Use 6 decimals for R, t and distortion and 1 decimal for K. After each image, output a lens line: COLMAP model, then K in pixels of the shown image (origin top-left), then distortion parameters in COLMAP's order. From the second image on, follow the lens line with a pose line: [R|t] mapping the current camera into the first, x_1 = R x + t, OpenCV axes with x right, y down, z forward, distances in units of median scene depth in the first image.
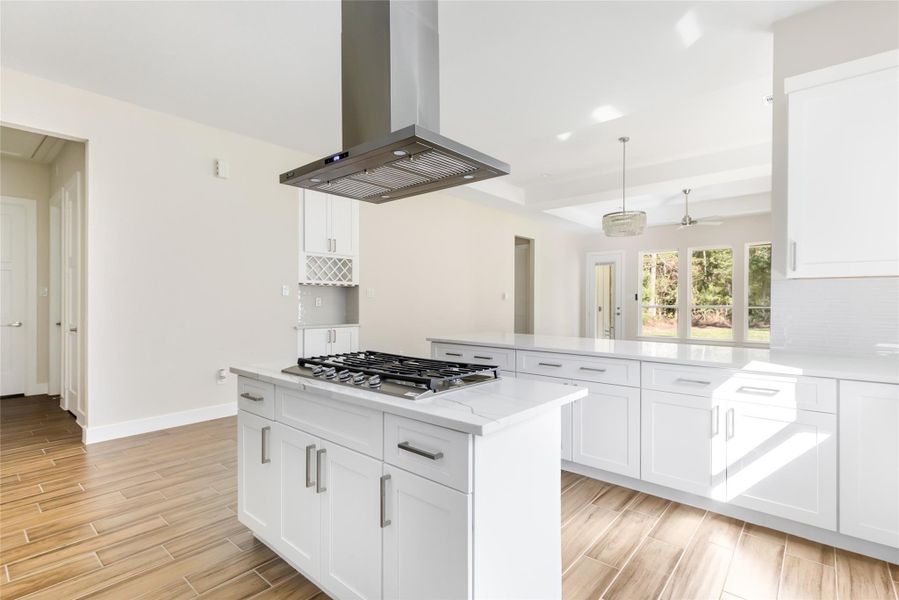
lens RADIAL K [[430.0, 0, 449.5], [0, 430.0, 300.0], [0, 0, 1]] dist [0.000460, 0.000005]
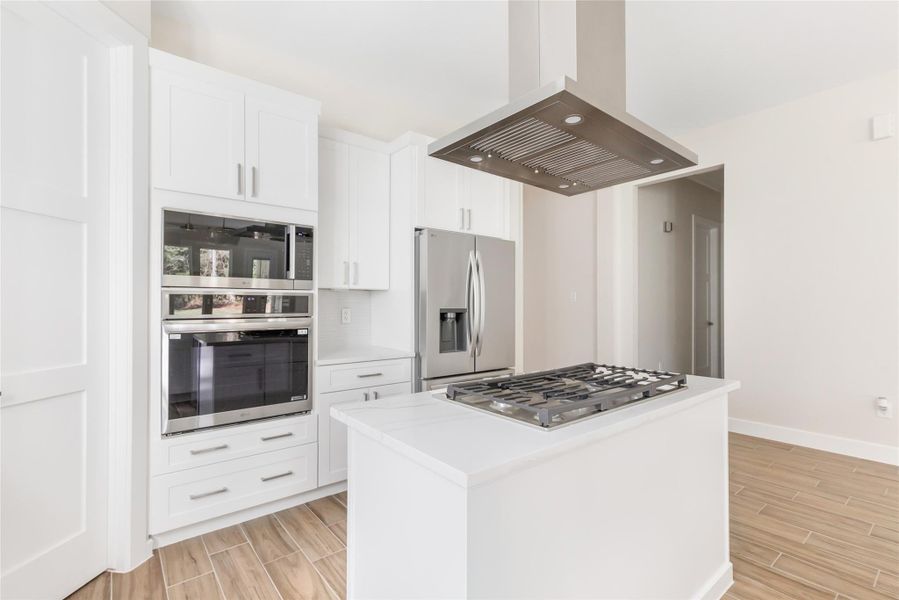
lens RADIAL K [[411.5, 0, 449.5], [0, 411.5, 300.0], [0, 0, 1]] dist [-0.001367, -0.000428]
pose [[-0.173190, -0.008757, -0.984849, 0.556444], [0.000826, 0.999959, -0.009037, -0.000717], [0.984888, -0.002379, -0.173176, 0.728800]]
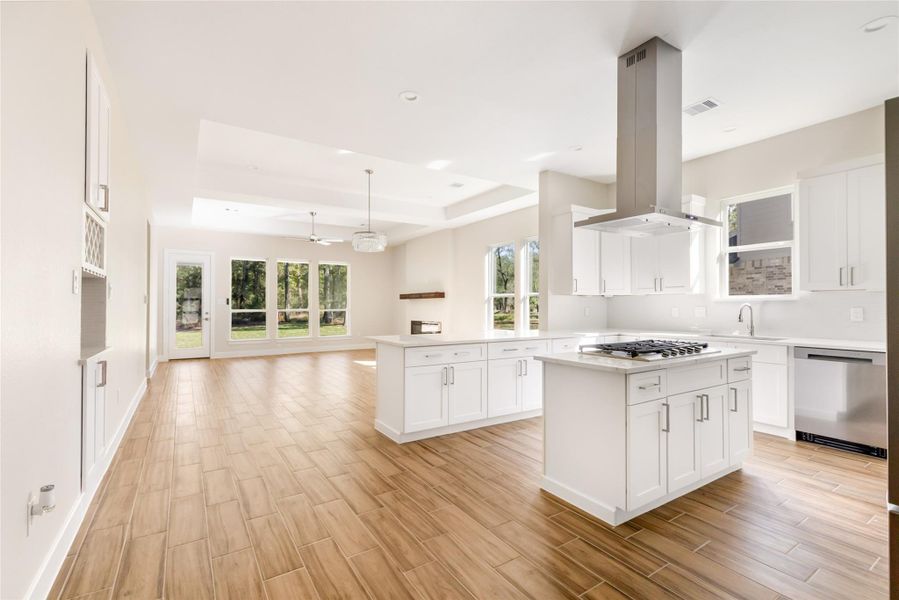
lens RADIAL K [[411.5, 0, 449.5], [0, 411.5, 300.0], [0, 0, 1]] dist [-0.001367, -0.000428]
pose [[0.277487, 0.009939, 0.960678, -1.444193], [0.000848, 0.999944, -0.010591, 0.002380], [-0.960729, 0.003754, 0.277463, 1.037869]]
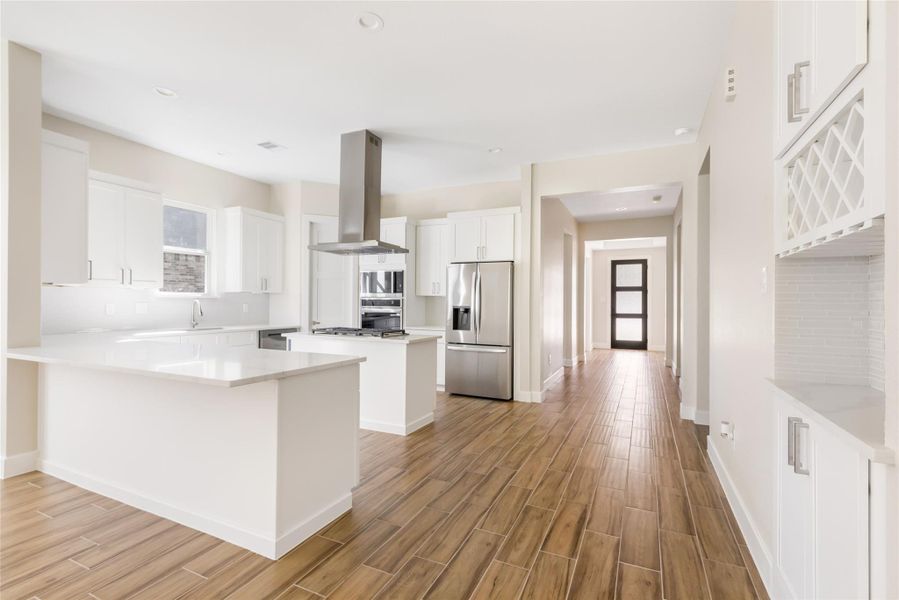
lens RADIAL K [[411.5, 0, 449.5], [0, 411.5, 300.0], [0, 0, 1]] dist [-0.001367, -0.000428]
pose [[-0.963249, -0.012779, -0.268306, -0.007389], [-0.011571, 0.999915, -0.006082, -0.004416], [0.268361, -0.002754, -0.963315, 2.685117]]
